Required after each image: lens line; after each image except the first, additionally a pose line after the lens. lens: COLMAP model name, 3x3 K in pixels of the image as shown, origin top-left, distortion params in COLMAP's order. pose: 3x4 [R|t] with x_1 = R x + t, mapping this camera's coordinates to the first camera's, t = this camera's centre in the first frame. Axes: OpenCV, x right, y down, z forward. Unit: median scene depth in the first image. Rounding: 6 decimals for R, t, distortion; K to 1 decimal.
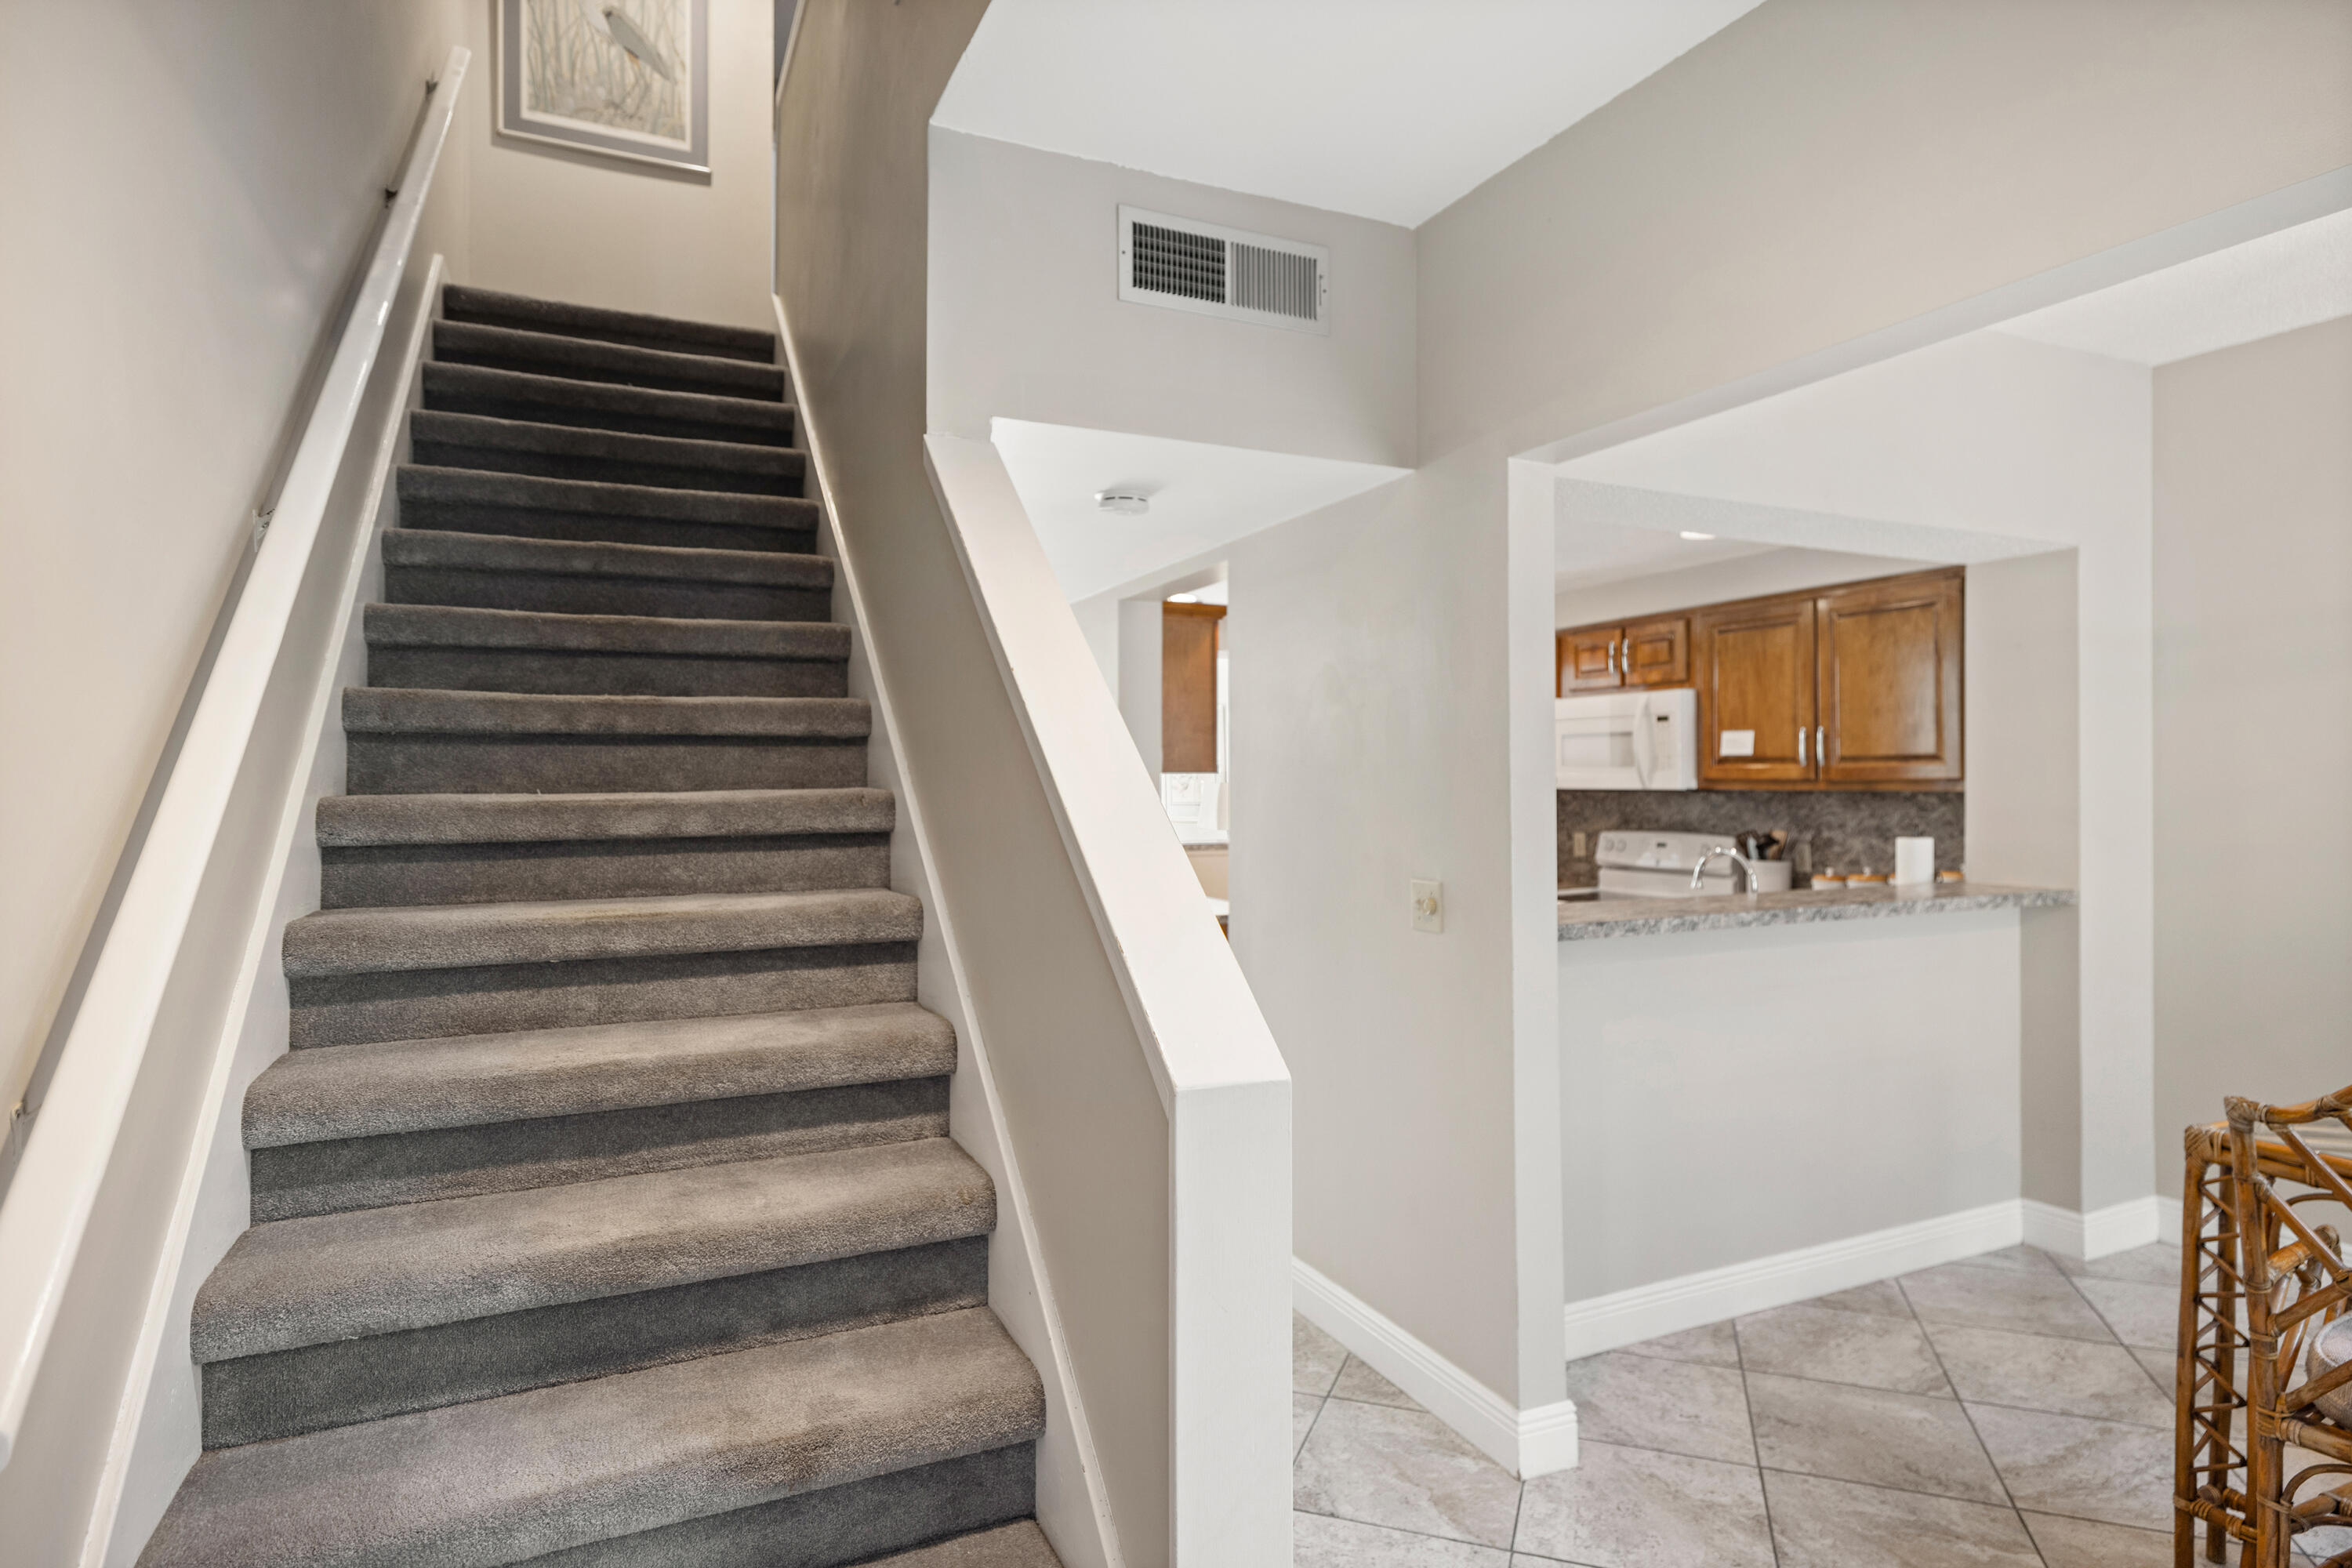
lens RADIAL K [[1276.6, 0, 1187.7], [0, 1276.6, 773.6], [0, 0, 1]] dist [0.000585, 0.000165]
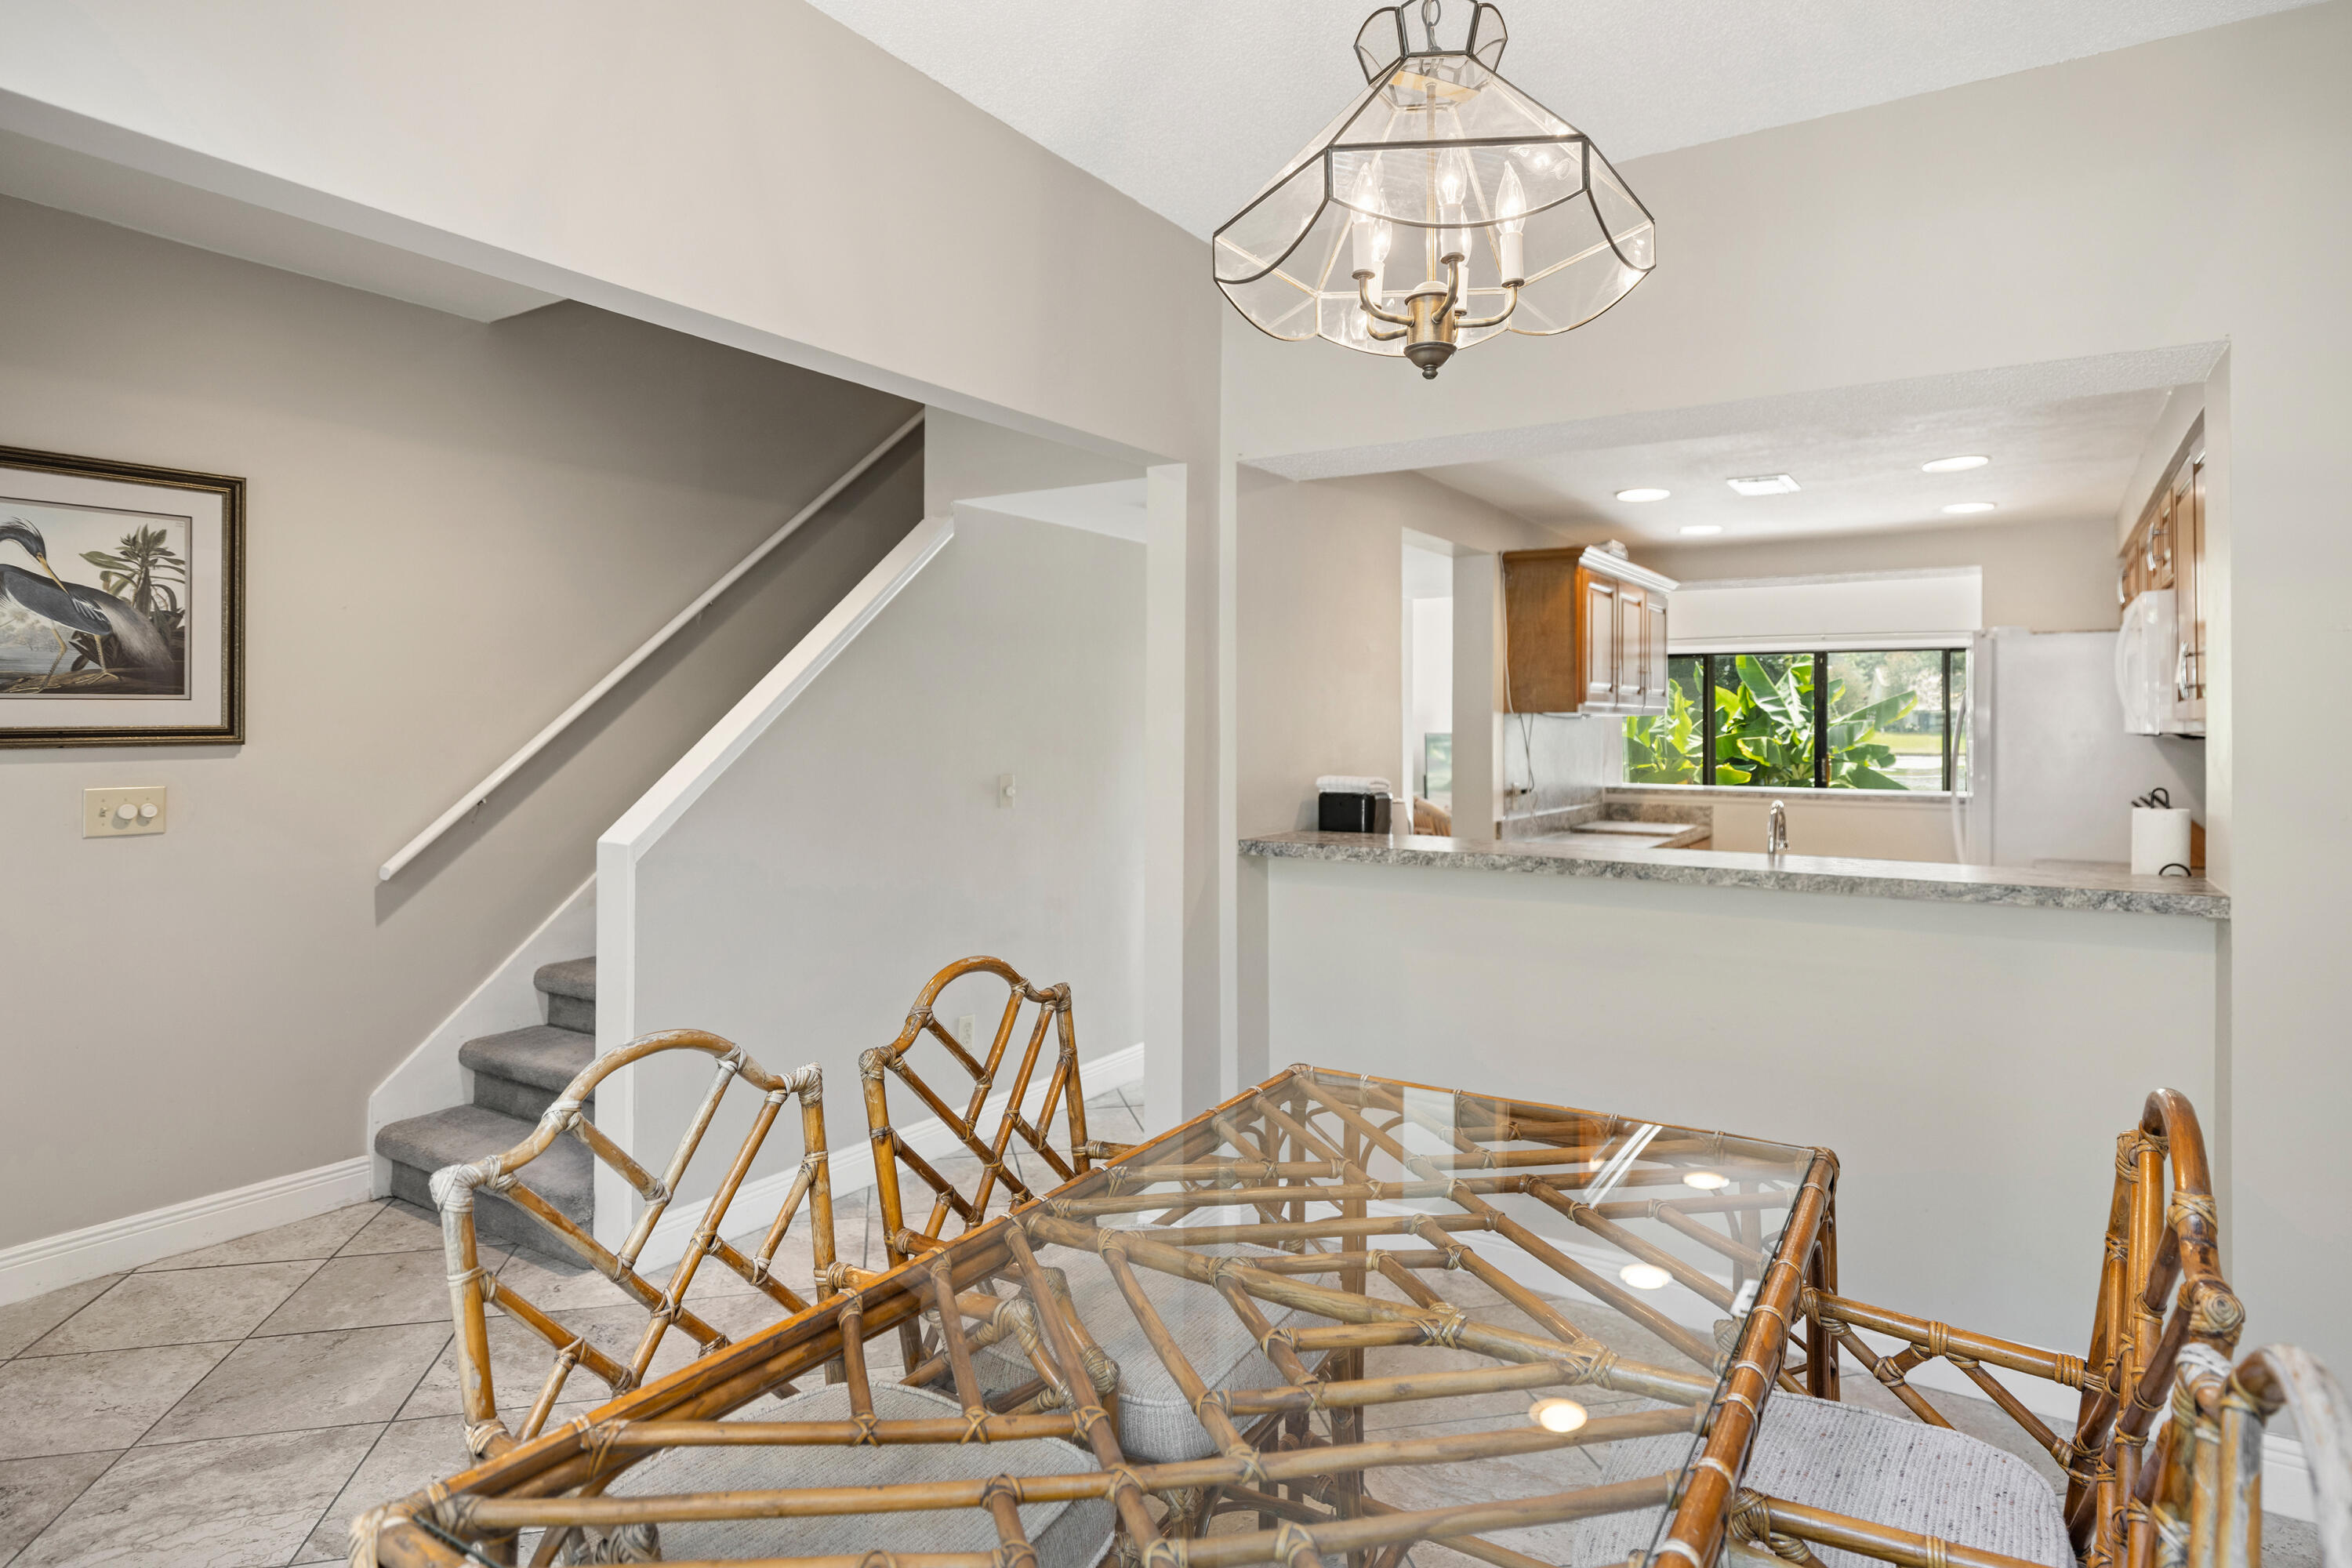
lens RADIAL K [[1282.5, 0, 1168.2], [0, 1282.5, 719.0], [0, 0, 1]] dist [-0.004516, -0.001078]
pose [[0.515868, 0.000742, -0.856668, 0.962767], [0.001244, 0.999998, 0.001615, 0.003568], [0.856667, -0.001899, 0.515866, 0.249137]]
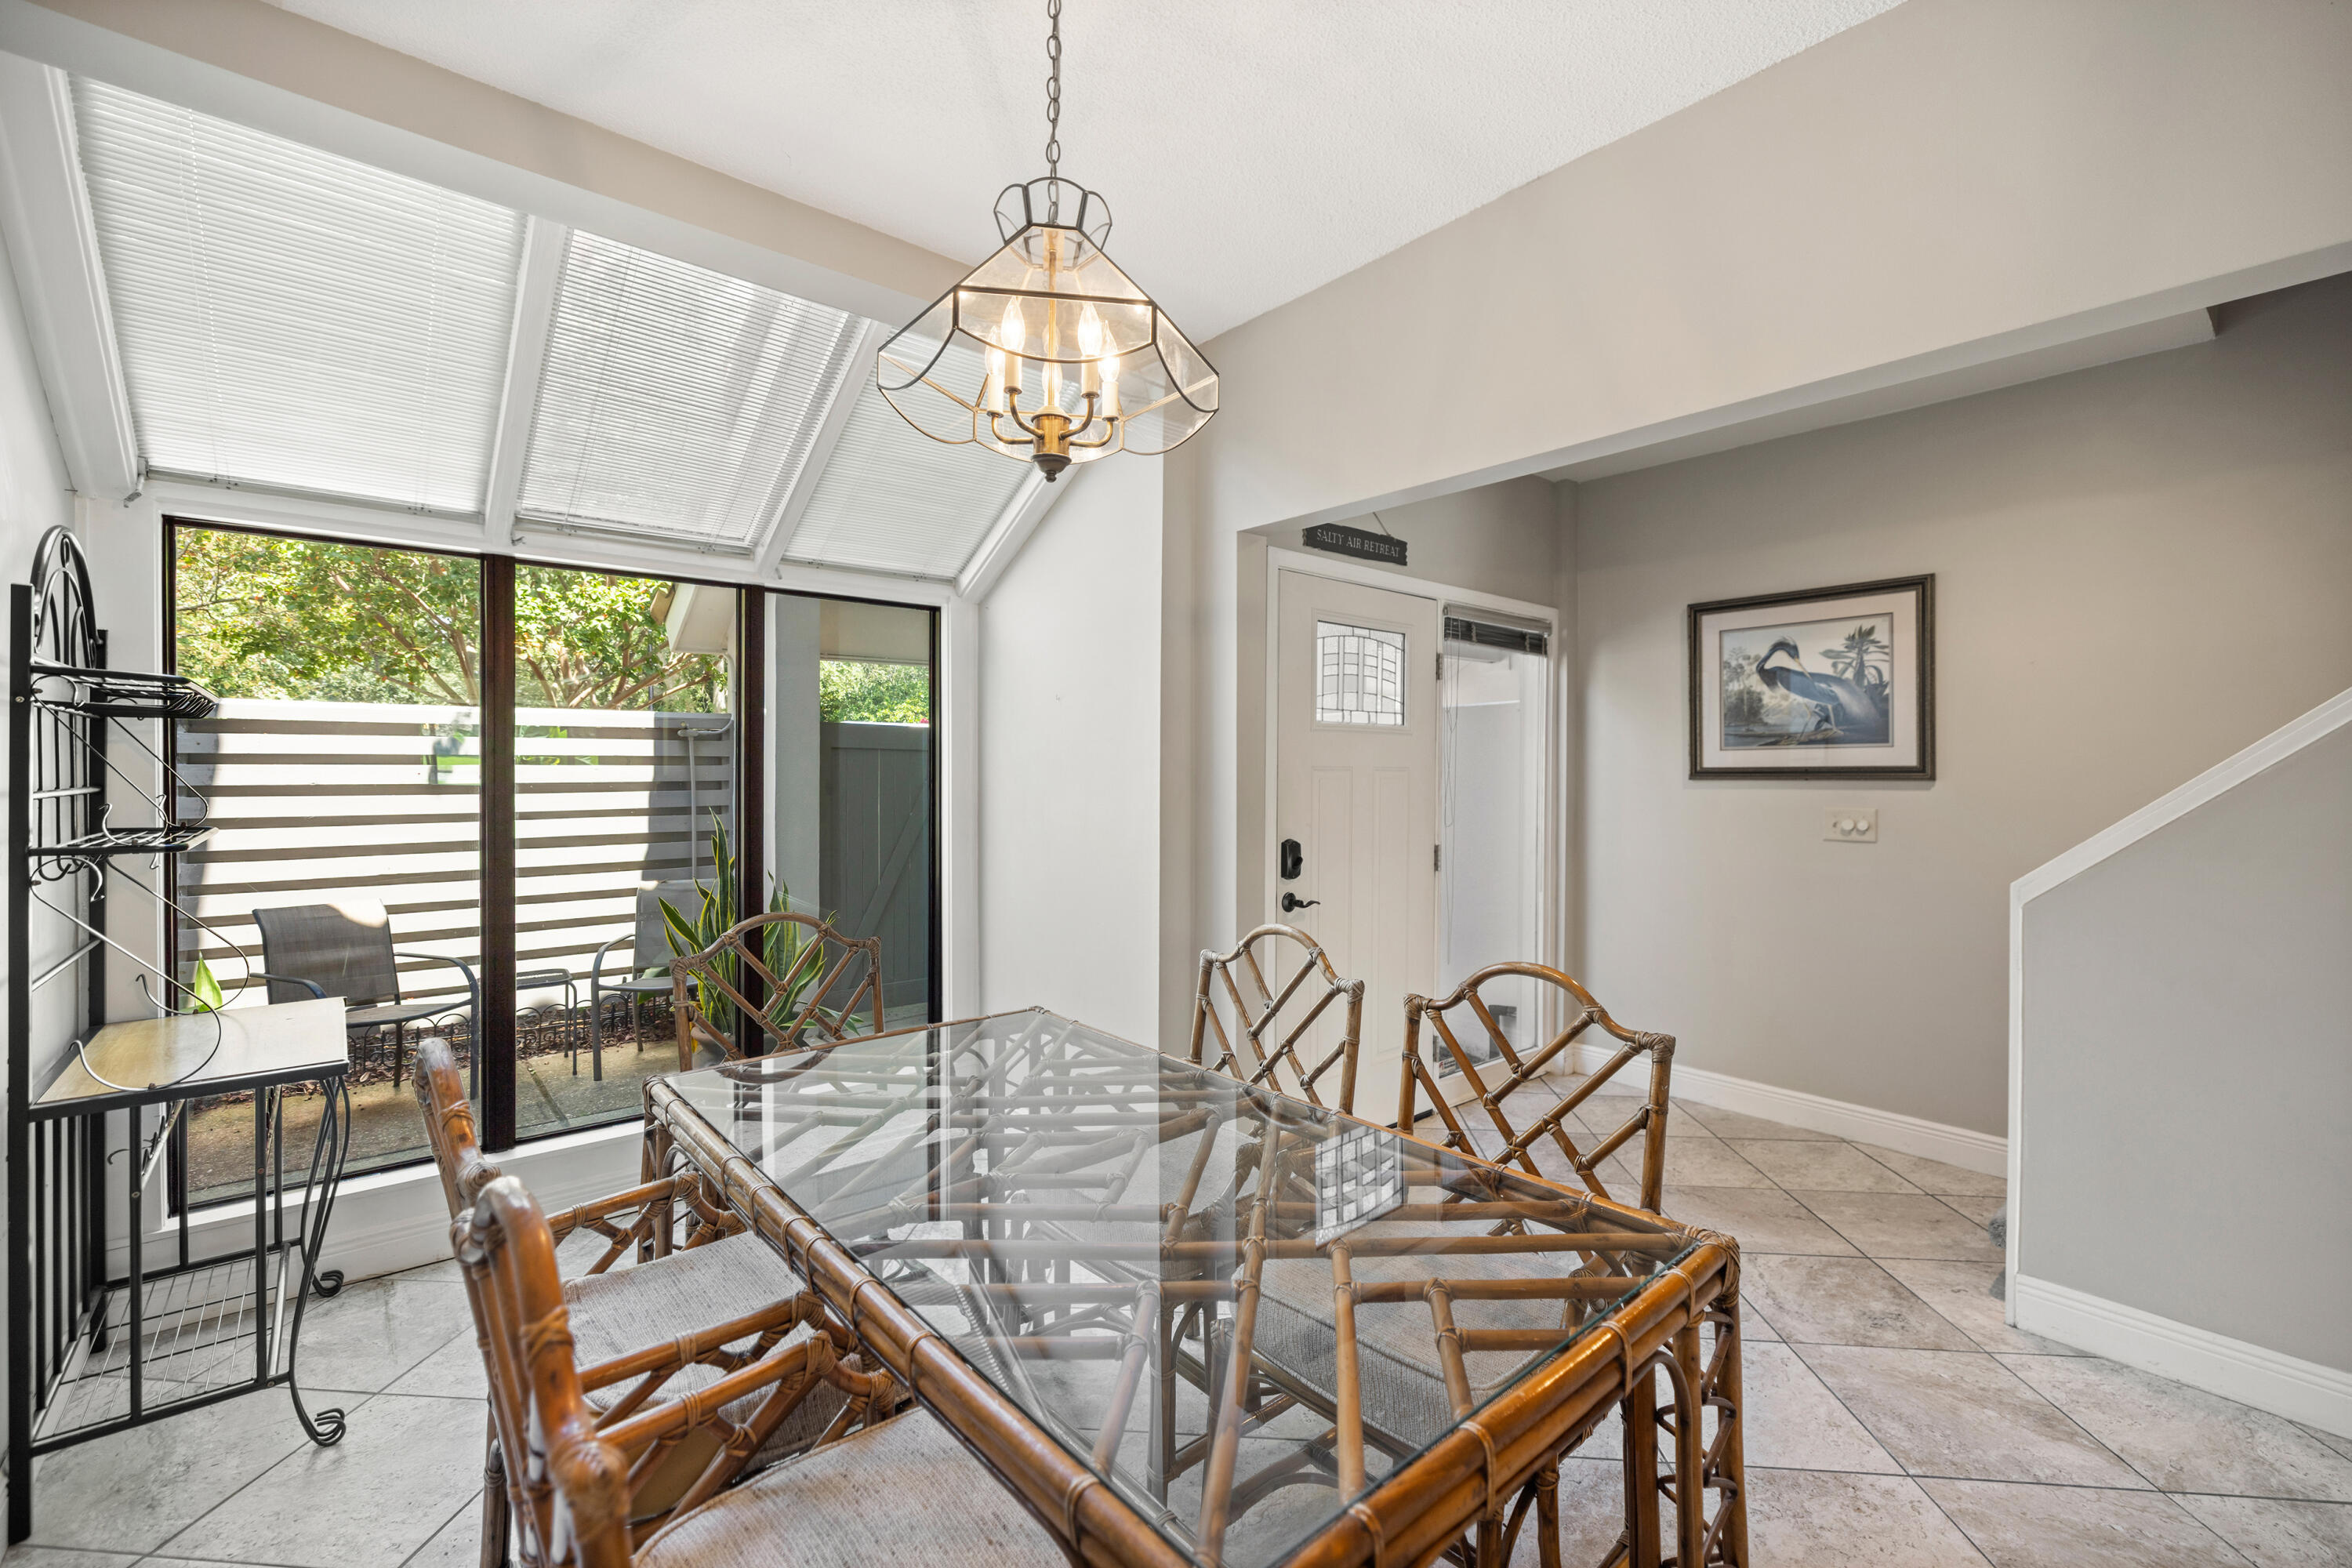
lens RADIAL K [[985.7, 0, 1176.0], [0, 985.7, 784.0], [0, 0, 1]] dist [0.003066, 0.000464]
pose [[-0.966639, 0.006694, -0.256053, 0.744531], [0.003957, 0.999929, 0.011205, 0.013039], [0.256110, 0.009818, -0.966598, 0.865929]]
